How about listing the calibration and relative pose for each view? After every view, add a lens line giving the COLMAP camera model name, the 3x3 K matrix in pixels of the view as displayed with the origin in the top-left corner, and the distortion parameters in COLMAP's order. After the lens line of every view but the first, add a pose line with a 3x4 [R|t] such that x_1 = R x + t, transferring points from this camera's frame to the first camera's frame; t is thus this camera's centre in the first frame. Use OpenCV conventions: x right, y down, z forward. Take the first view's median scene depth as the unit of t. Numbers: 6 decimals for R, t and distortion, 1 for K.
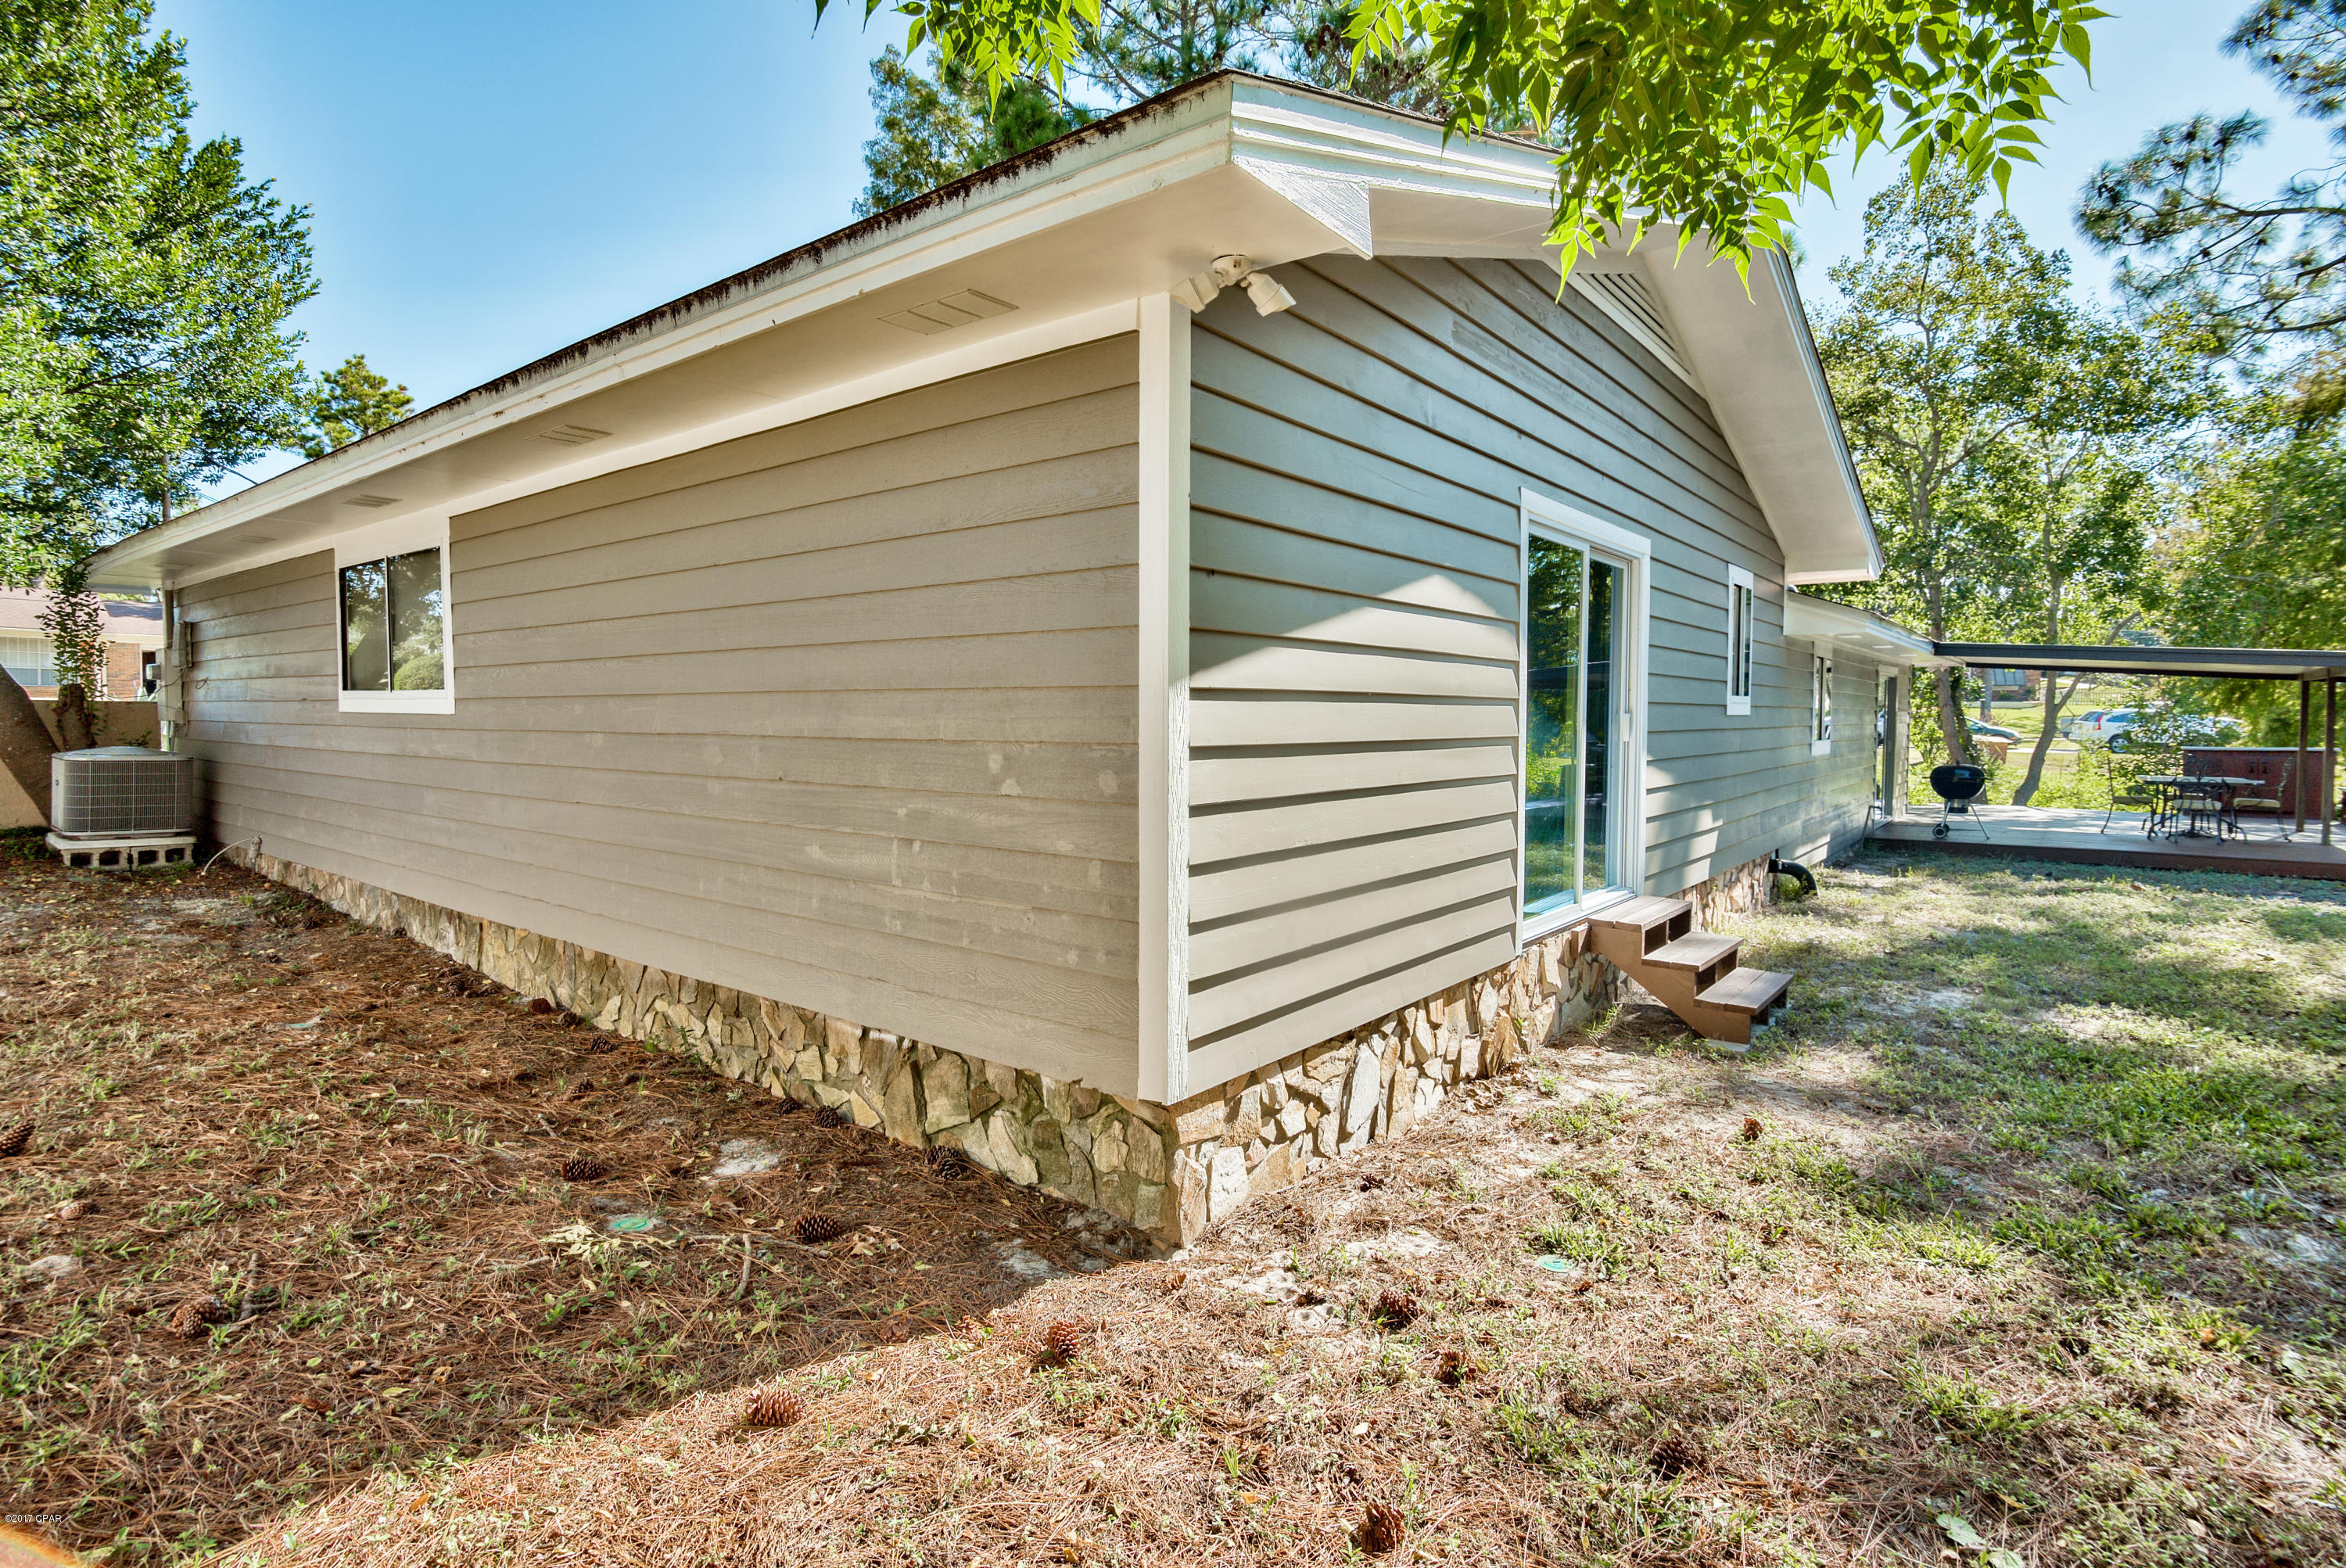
lens RADIAL K [[1151.2, 0, 1102.0], [0, 1151.2, 760.5], [0, 0, 1]] dist [-0.005681, -0.000213]
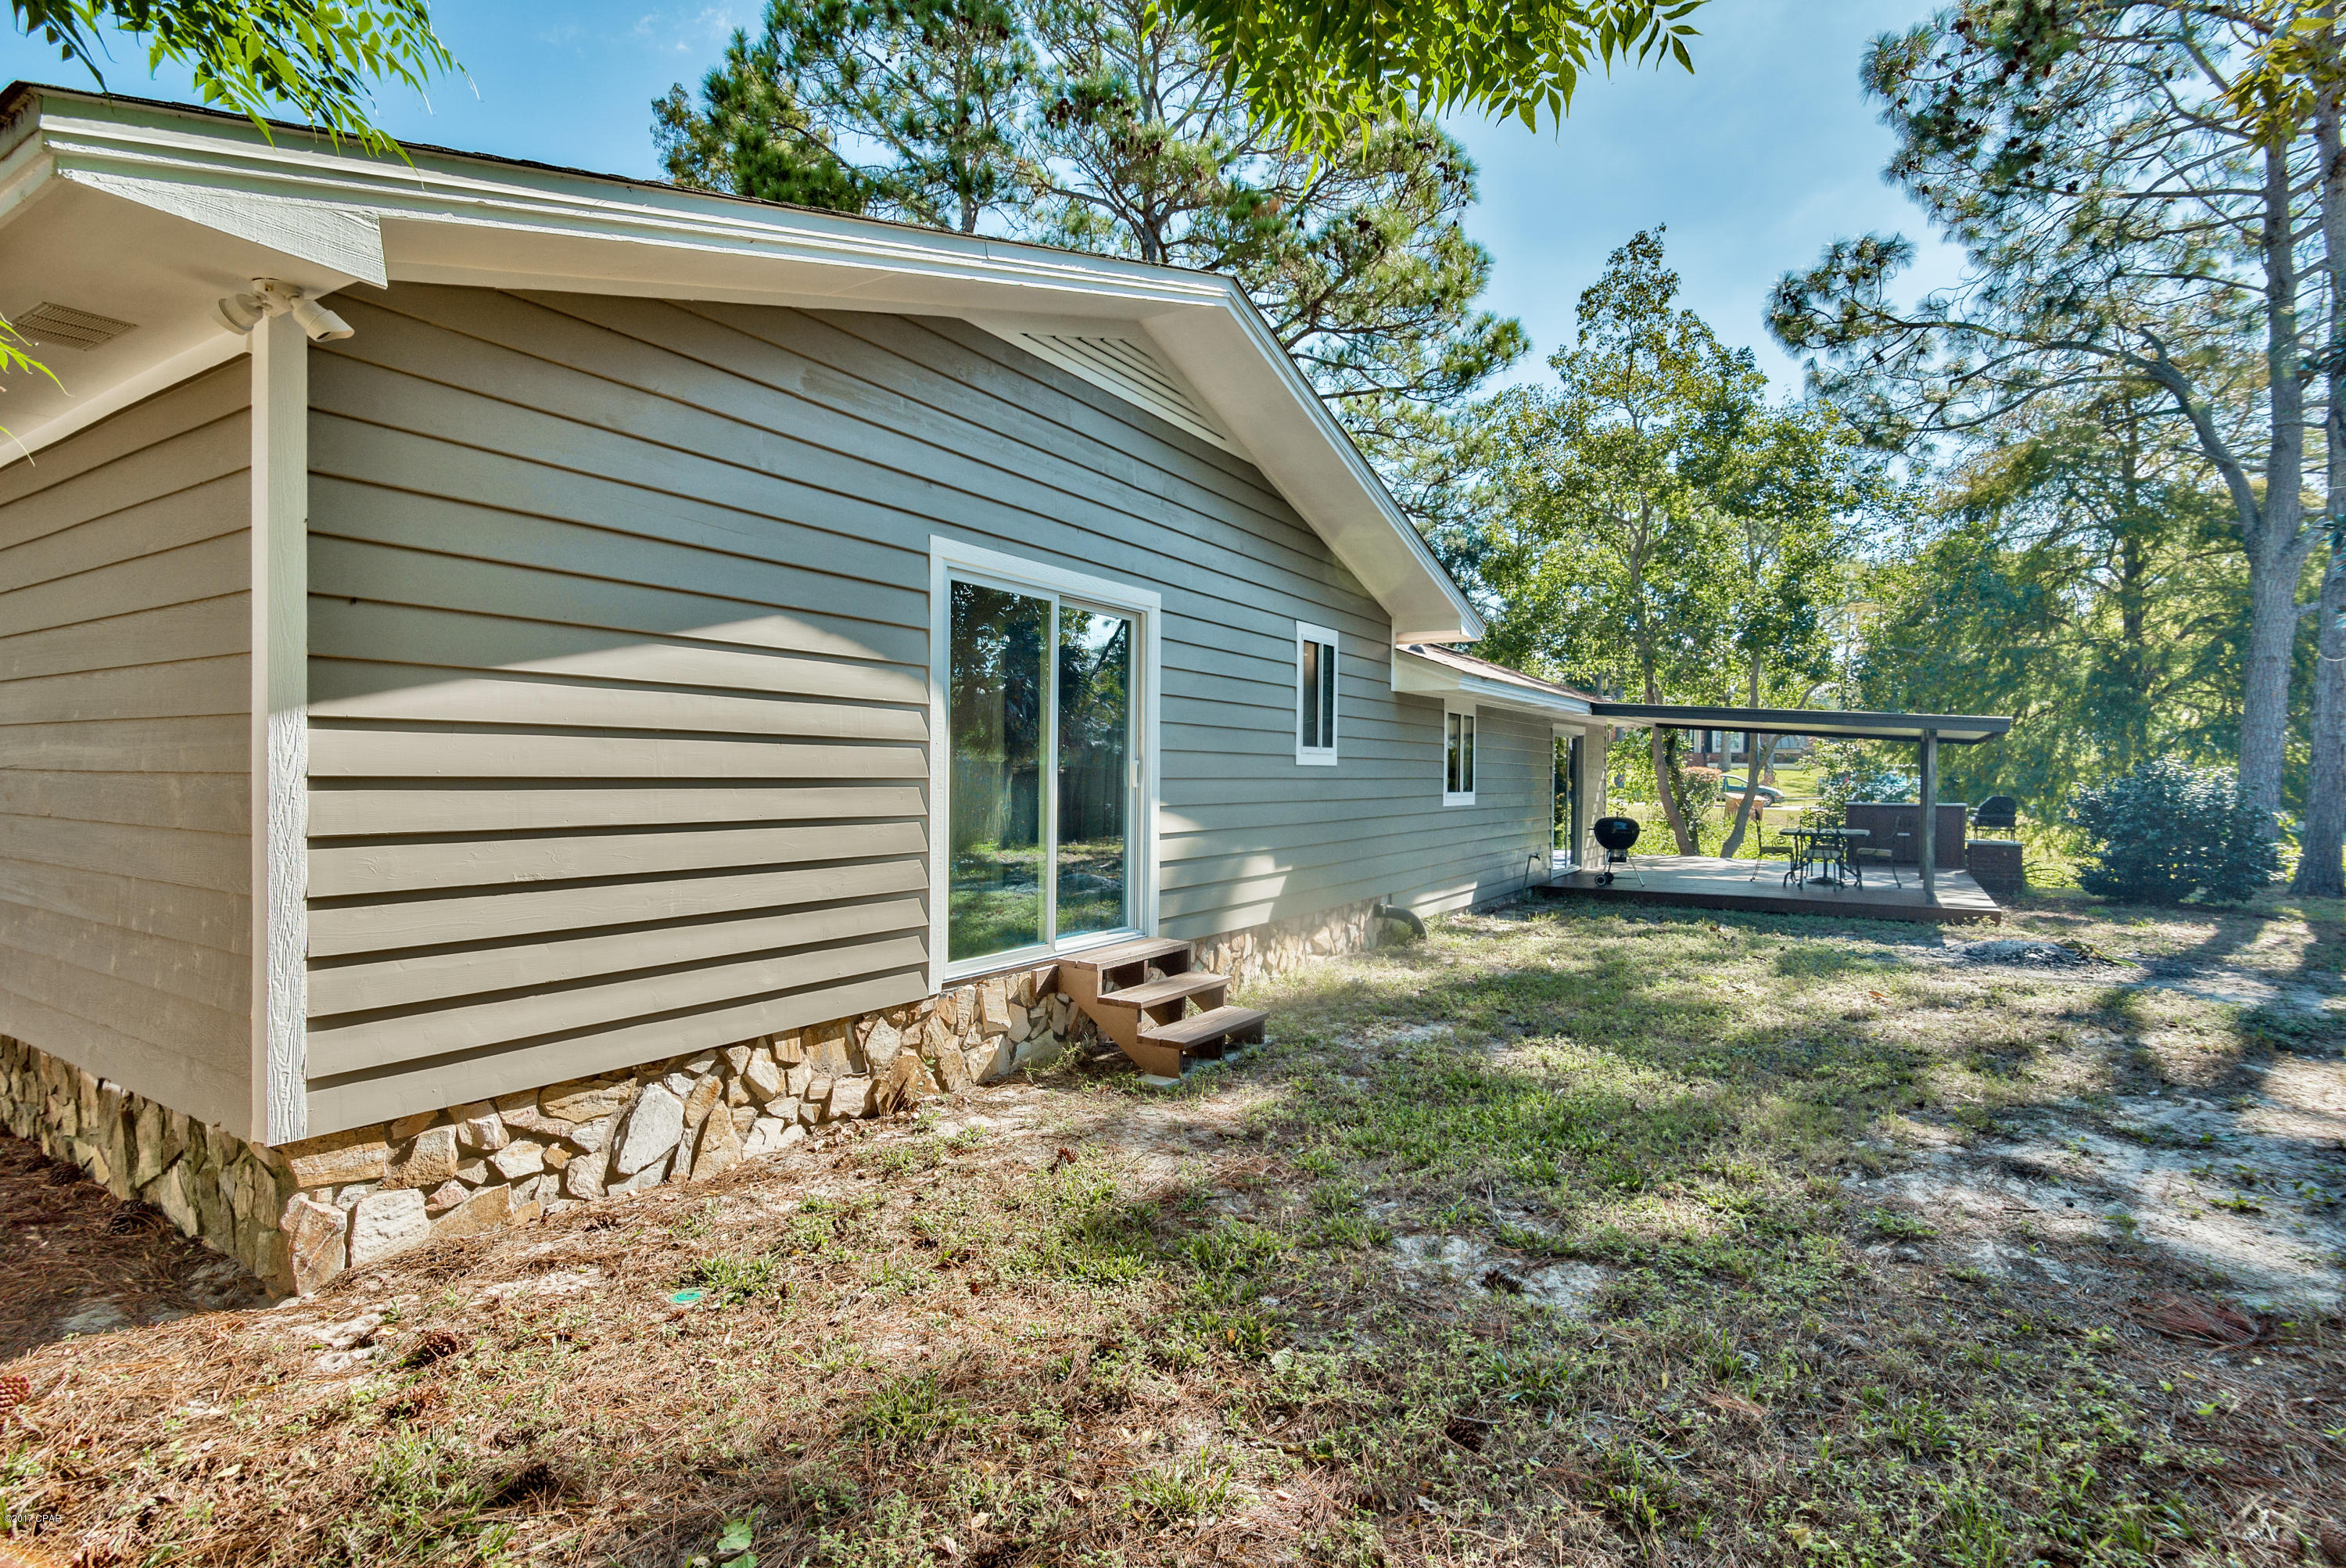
lens RADIAL K [[1151.2, 0, 1161.0], [0, 1151.2, 786.1], [0, 0, 1]] dist [-0.005681, -0.000213]
pose [[0.992855, 0.006445, 0.119149, 0.444884], [-0.003112, 0.999599, -0.028135, 0.013878], [-0.119283, 0.027563, 0.992478, -0.035324]]
